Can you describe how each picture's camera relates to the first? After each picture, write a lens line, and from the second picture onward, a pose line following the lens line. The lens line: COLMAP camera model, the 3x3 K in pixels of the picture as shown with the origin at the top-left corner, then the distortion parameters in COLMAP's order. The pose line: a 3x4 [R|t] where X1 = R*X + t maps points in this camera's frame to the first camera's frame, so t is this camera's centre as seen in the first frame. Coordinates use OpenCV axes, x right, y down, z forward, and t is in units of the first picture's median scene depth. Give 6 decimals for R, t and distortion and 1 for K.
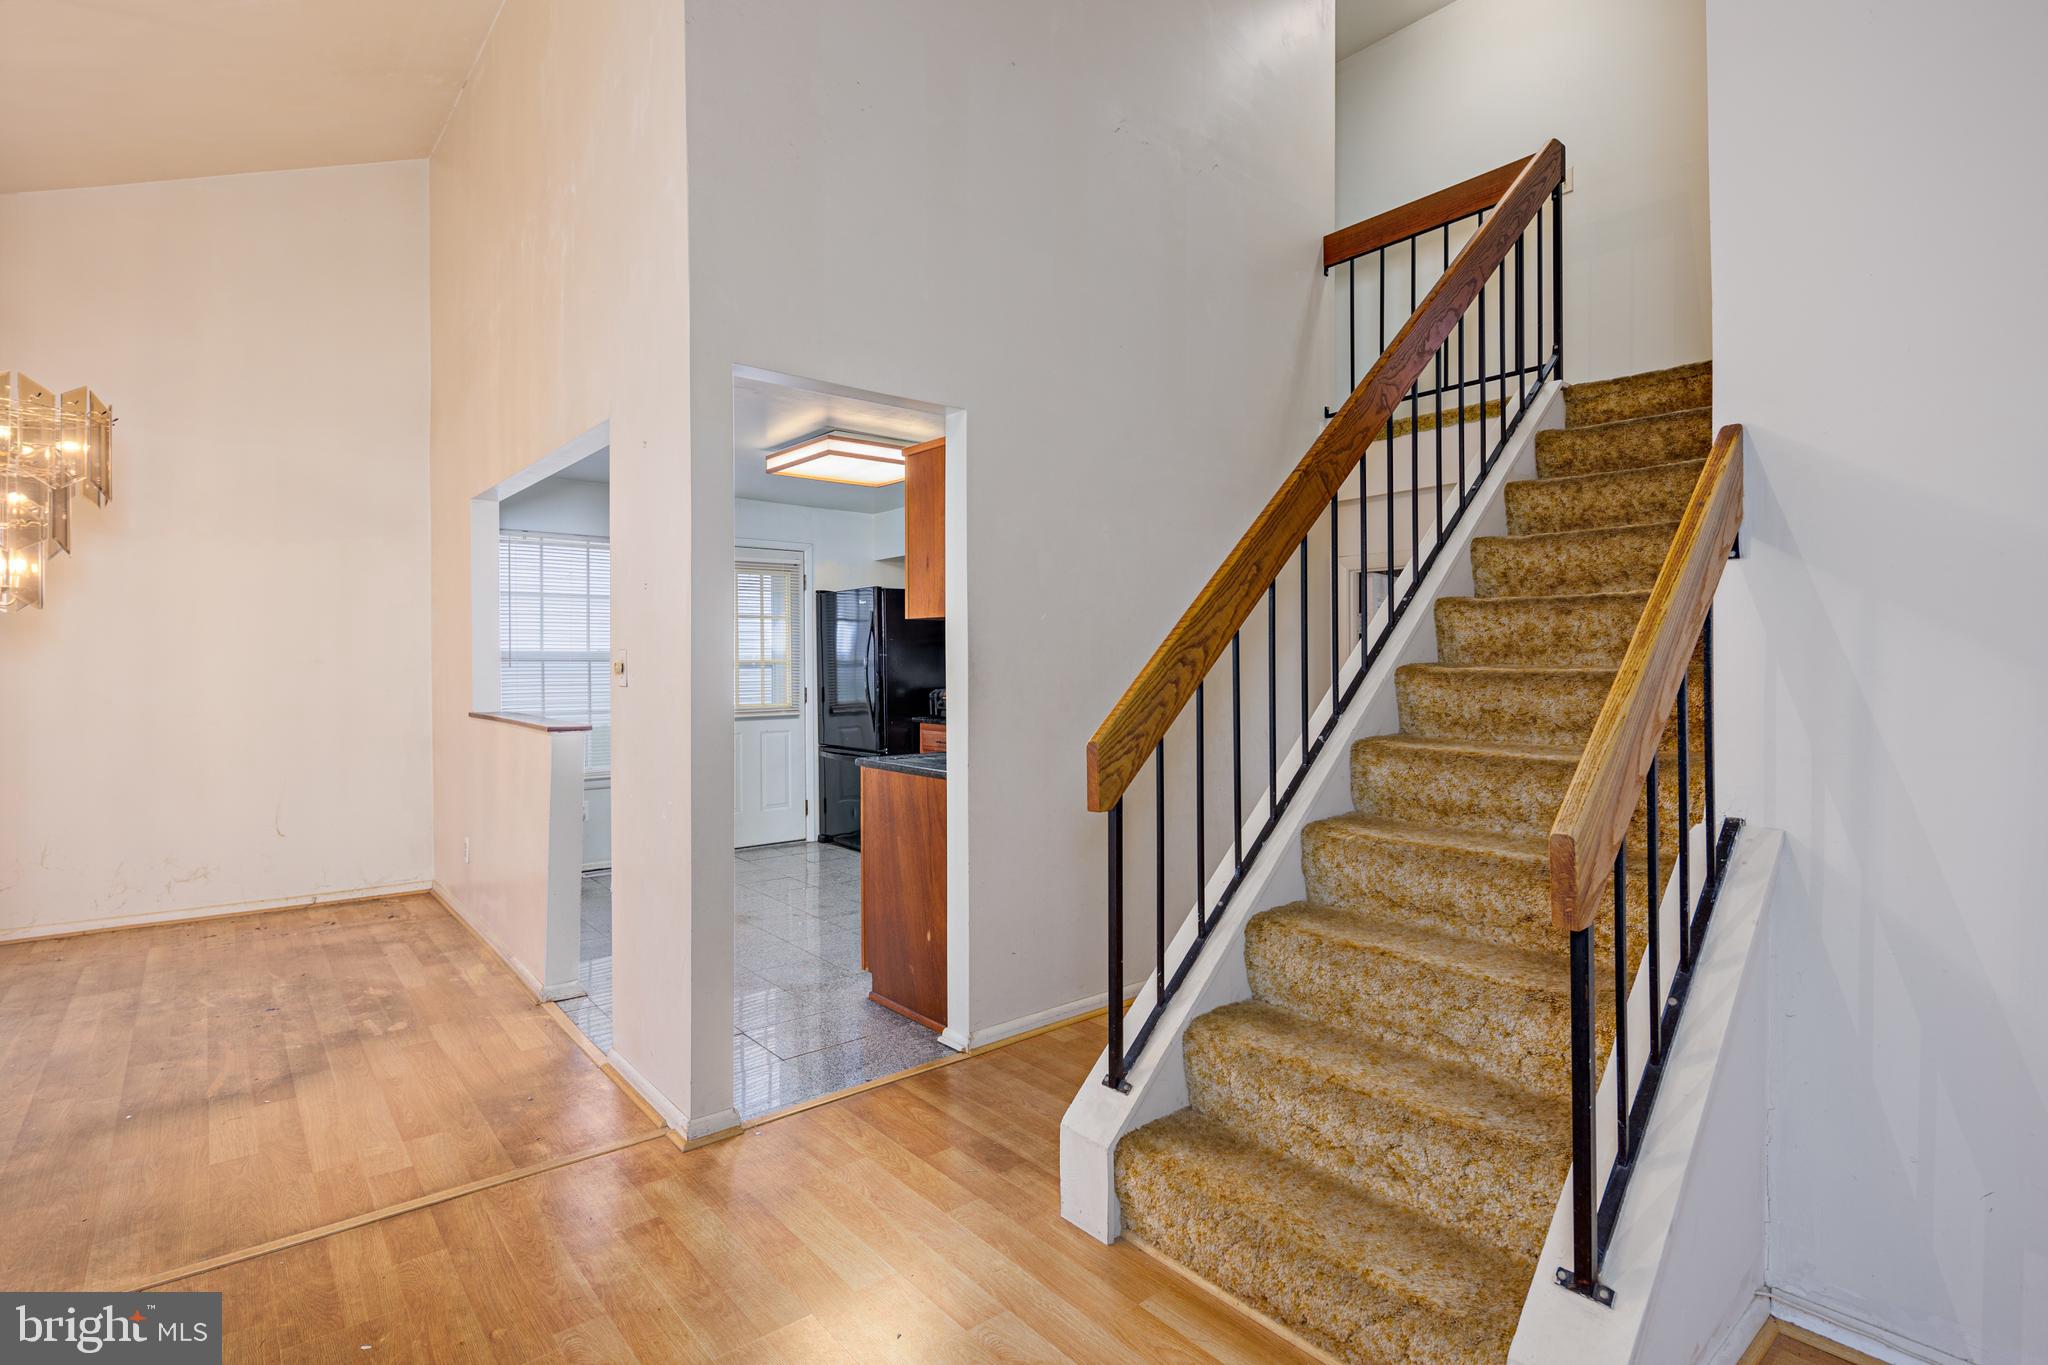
lens RADIAL K [[995.9, 0, 1019.1], [0, 995.9, 673.5], [0, 0, 1]] dist [-0.001775, 0.000275]
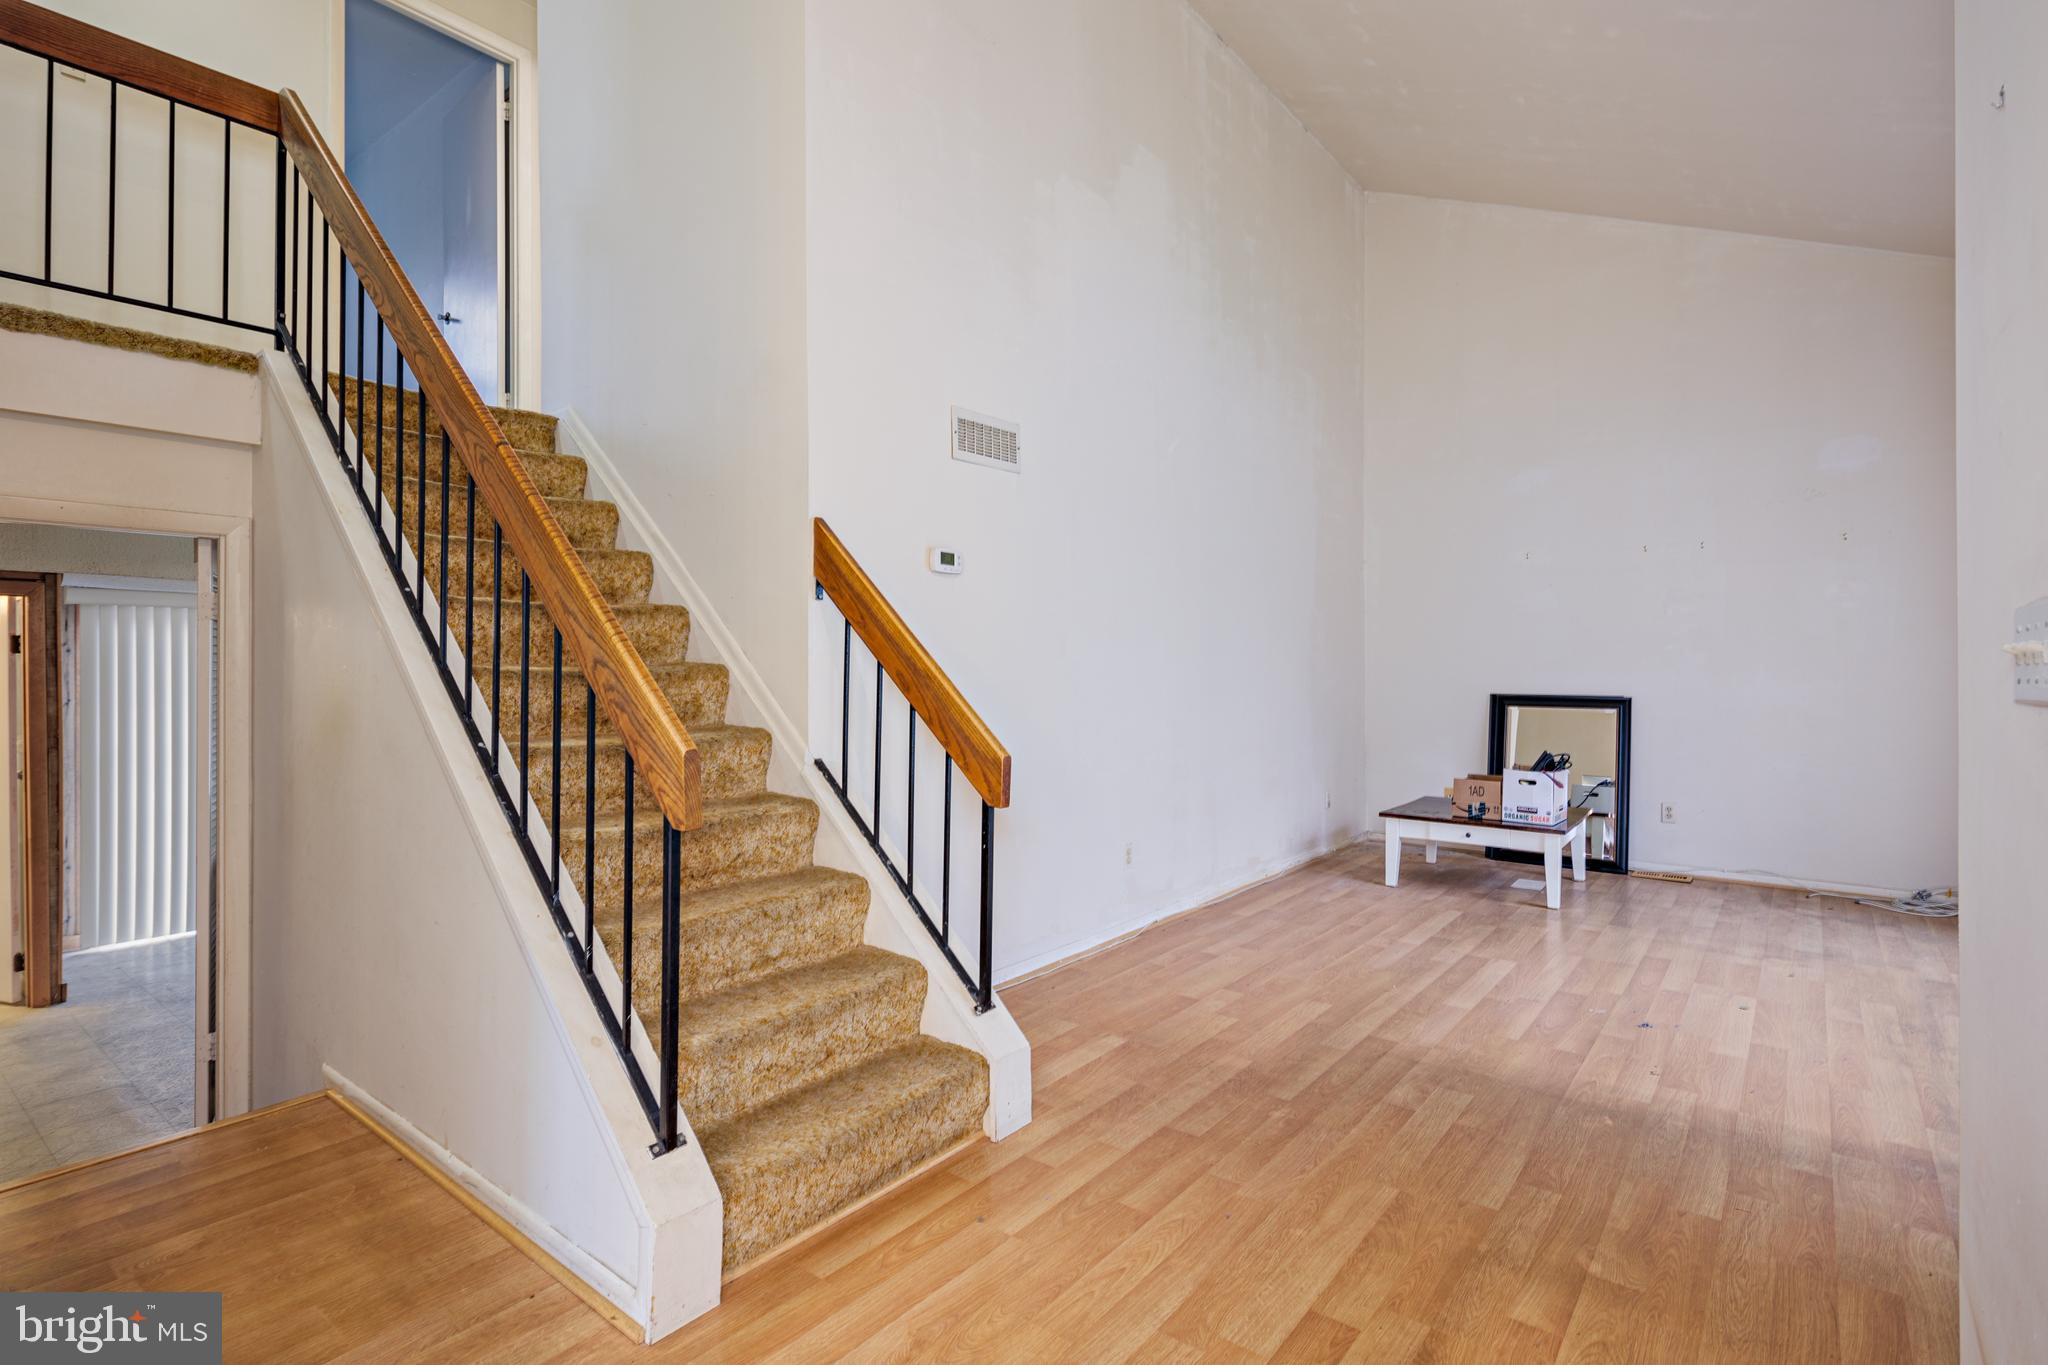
lens RADIAL K [[995.9, 0, 1020.7], [0, 995.9, 674.7], [0, 0, 1]] dist [-0.001775, 0.000275]
pose [[-0.203519, -0.003815, 0.979064, -0.926644], [0.007527, 0.999957, 0.005461, 0.003863], [-0.979042, 0.008481, -0.203481, 1.000699]]
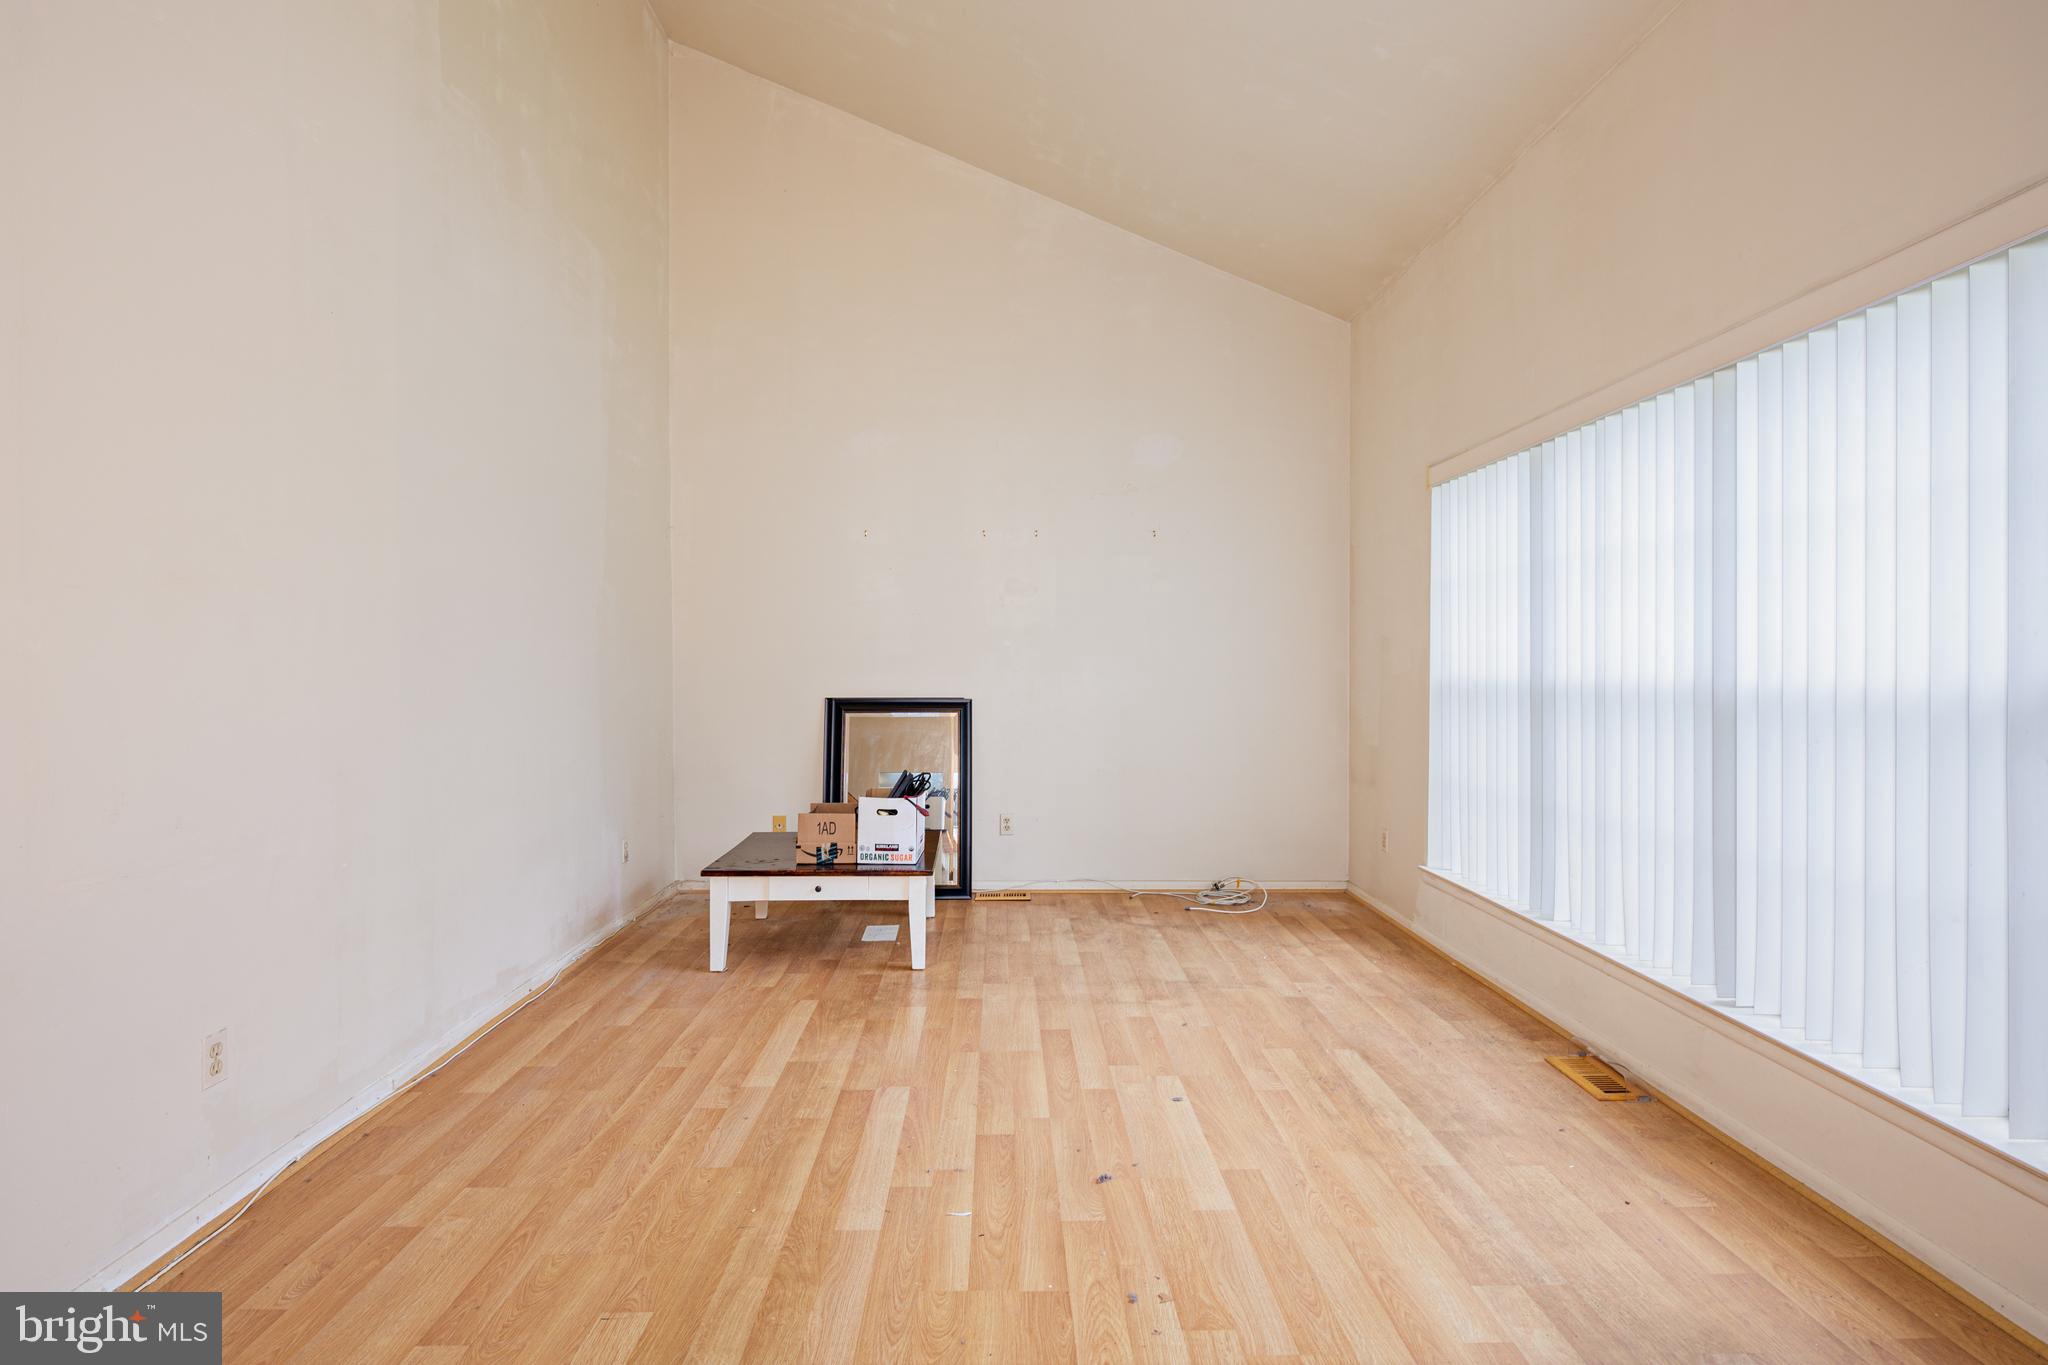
lens RADIAL K [[995.9, 0, 1017.1], [0, 995.9, 665.6], [0, 0, 1]] dist [-0.001775, 0.000275]
pose [[-0.776786, 0.003991, 0.629752, -0.126423], [0.009884, 0.999934, 0.005856, -0.002277], [-0.629687, 0.010774, -0.776774, 0.585023]]
